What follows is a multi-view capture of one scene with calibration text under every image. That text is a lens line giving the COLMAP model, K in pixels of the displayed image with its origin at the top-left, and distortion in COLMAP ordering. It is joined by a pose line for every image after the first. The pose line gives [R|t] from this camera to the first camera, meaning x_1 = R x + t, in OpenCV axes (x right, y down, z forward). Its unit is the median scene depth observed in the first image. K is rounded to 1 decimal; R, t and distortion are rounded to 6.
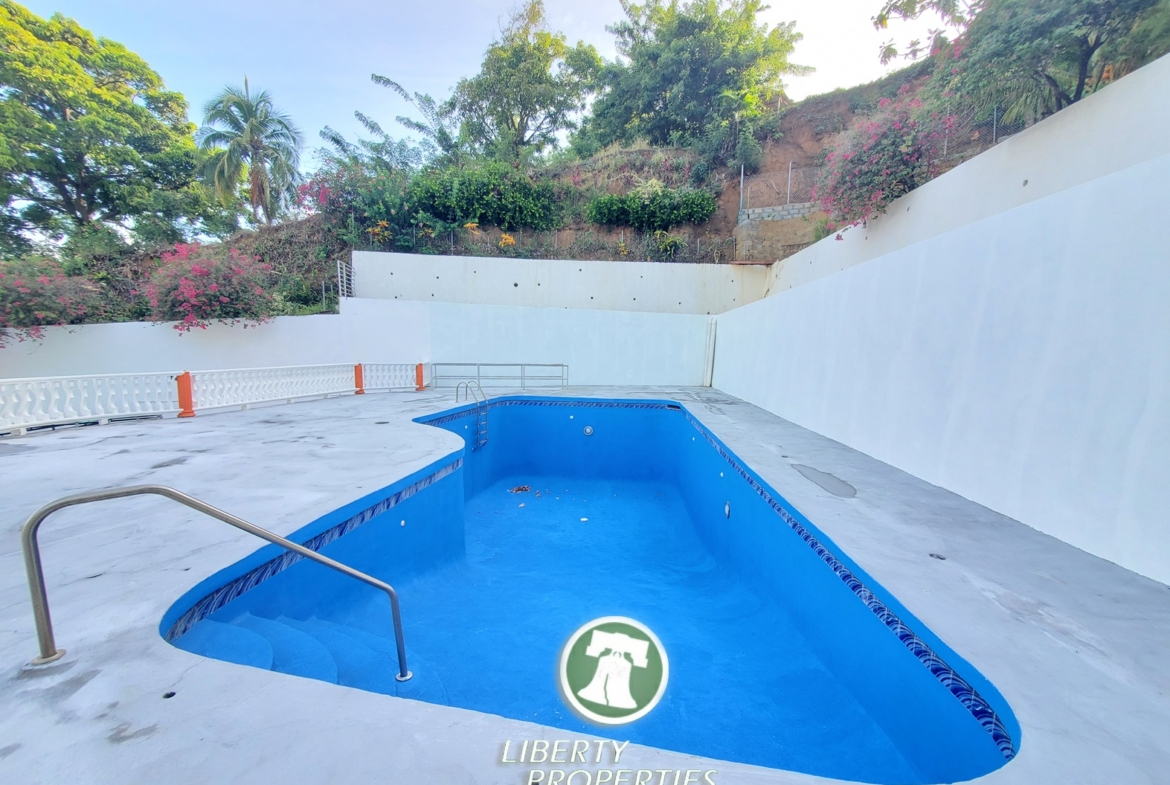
lens RADIAL K [[466.7, 0, 594.3], [0, 466.7, 406.4], [0, 0, 1]] dist [-0.002234, -0.000913]
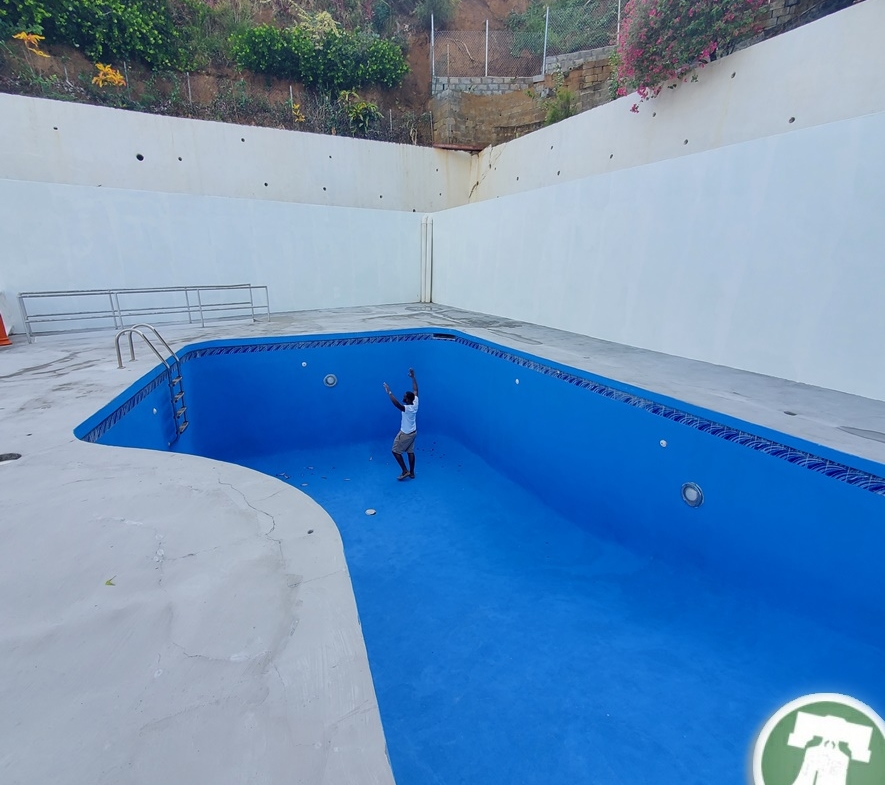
lens RADIAL K [[477.2, 0, 441.0], [0, 477.2, 404.3], [0, 0, 1]] dist [-0.002518, -0.001164]
pose [[0.895973, -0.152173, 0.417225, -0.197149], [0.076596, 0.978335, 0.192338, -0.044252], [-0.437454, -0.140371, 0.888217, 0.337340]]
